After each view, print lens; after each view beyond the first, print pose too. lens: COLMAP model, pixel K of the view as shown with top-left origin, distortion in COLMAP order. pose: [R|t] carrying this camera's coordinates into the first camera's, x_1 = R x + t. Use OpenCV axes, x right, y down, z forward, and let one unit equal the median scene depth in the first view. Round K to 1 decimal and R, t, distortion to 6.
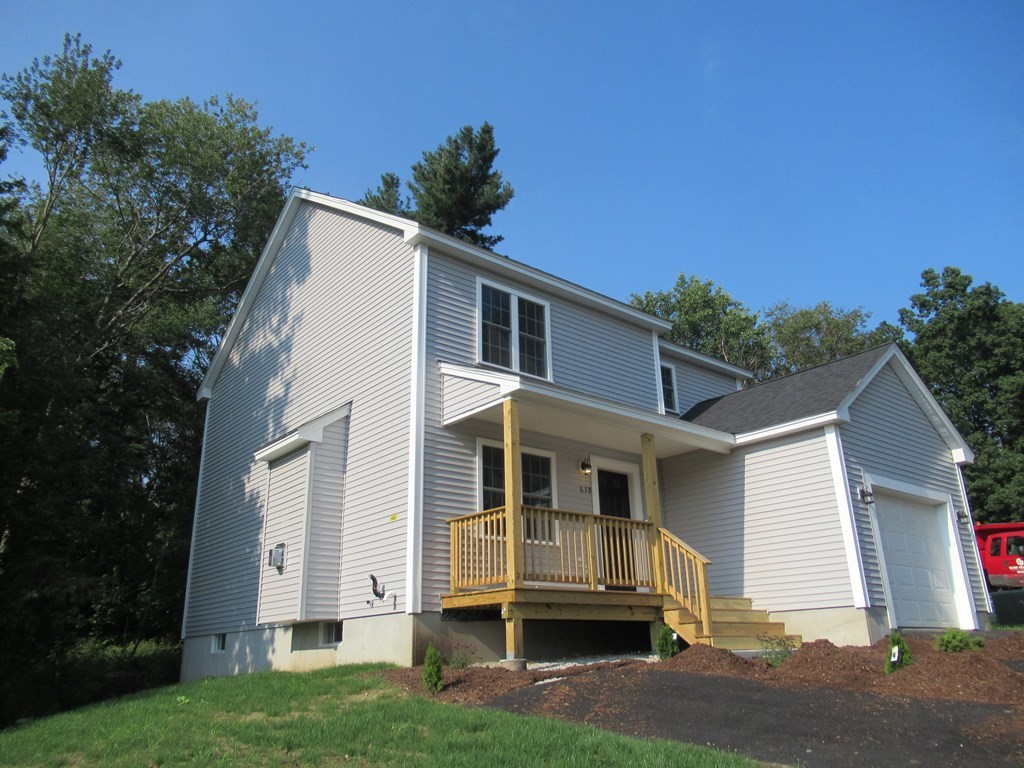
lens RADIAL K [[763.1, 0, 512.0], [0, 763.1, 384.0], [0, 0, 1]] dist [-0.001563, -0.000254]
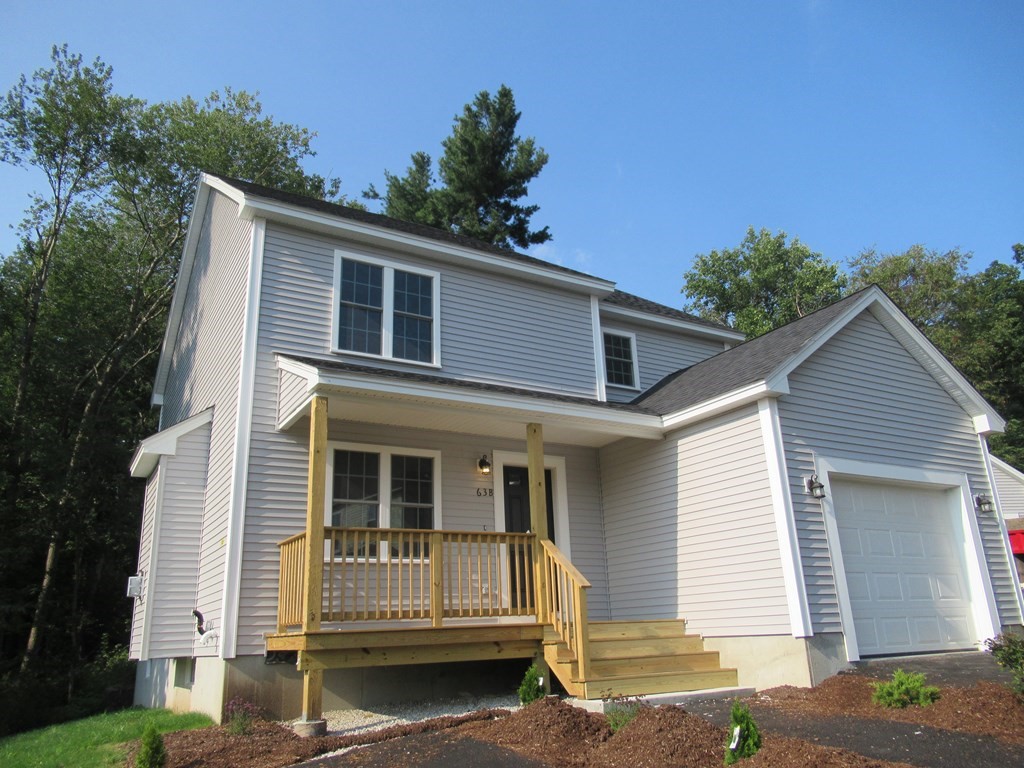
lens RADIAL K [[764.9, 0, 512.0], [0, 764.9, 384.0], [0, 0, 1]] dist [-0.006725, 0.003498]
pose [[0.987189, -0.066213, -0.145169, 0.254910], [0.070447, 0.997222, 0.024215, 0.001459], [0.143162, -0.034132, 0.989111, 0.177852]]
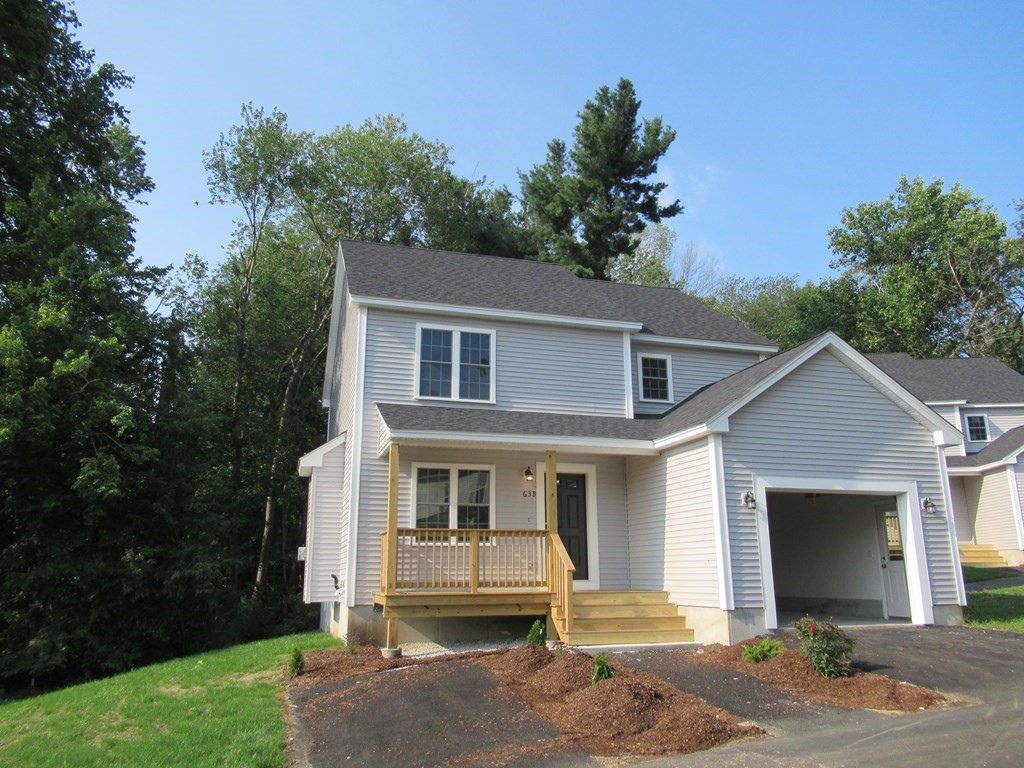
lens RADIAL K [[764.9, 0, 512.0], [0, 764.9, 384.0], [0, 0, 1]] dist [-0.006725, 0.003498]
pose [[0.921183, -0.079580, -0.380905, 0.523439], [0.117297, 0.990122, 0.076814, -0.117110], [0.371030, -0.115439, 0.921418, -0.052574]]
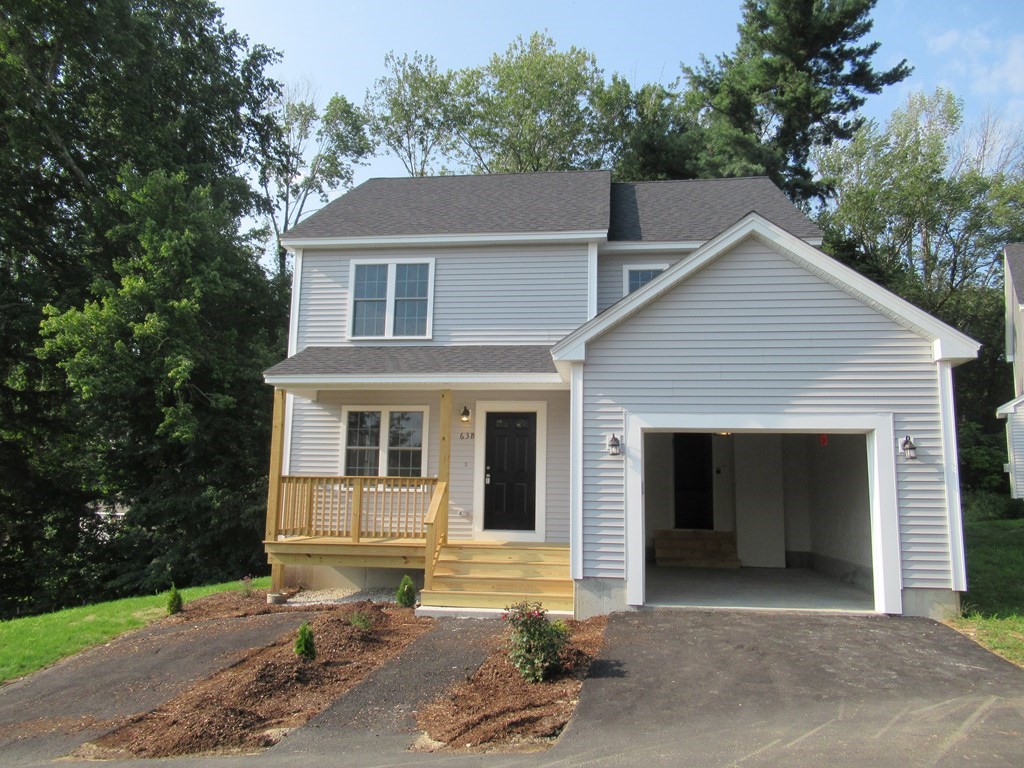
lens RADIAL K [[763.1, 0, 512.0], [0, 763.1, 384.0], [0, 0, 1]] dist [-0.001563, -0.000254]
pose [[0.685986, -0.078474, -0.723370, 0.899158], [0.214987, 0.971640, 0.098469, -0.020562], [0.695129, -0.223063, 0.683403, 0.342486]]
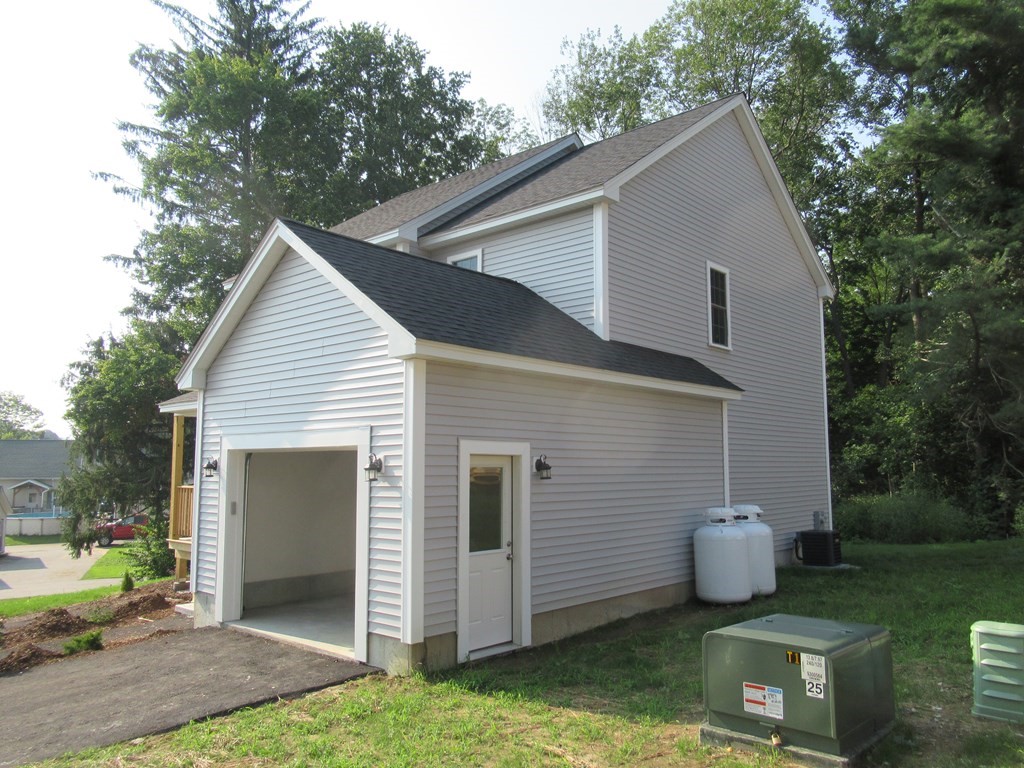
lens RADIAL K [[763.1, 0, 512.0], [0, 763.1, 384.0], [0, 0, 1]] dist [-0.001563, -0.000254]
pose [[0.151464, -0.085925, -0.984721, 1.245322], [0.329783, 0.943527, -0.031605, 0.179262], [0.931827, -0.319958, 0.171247, 1.091218]]
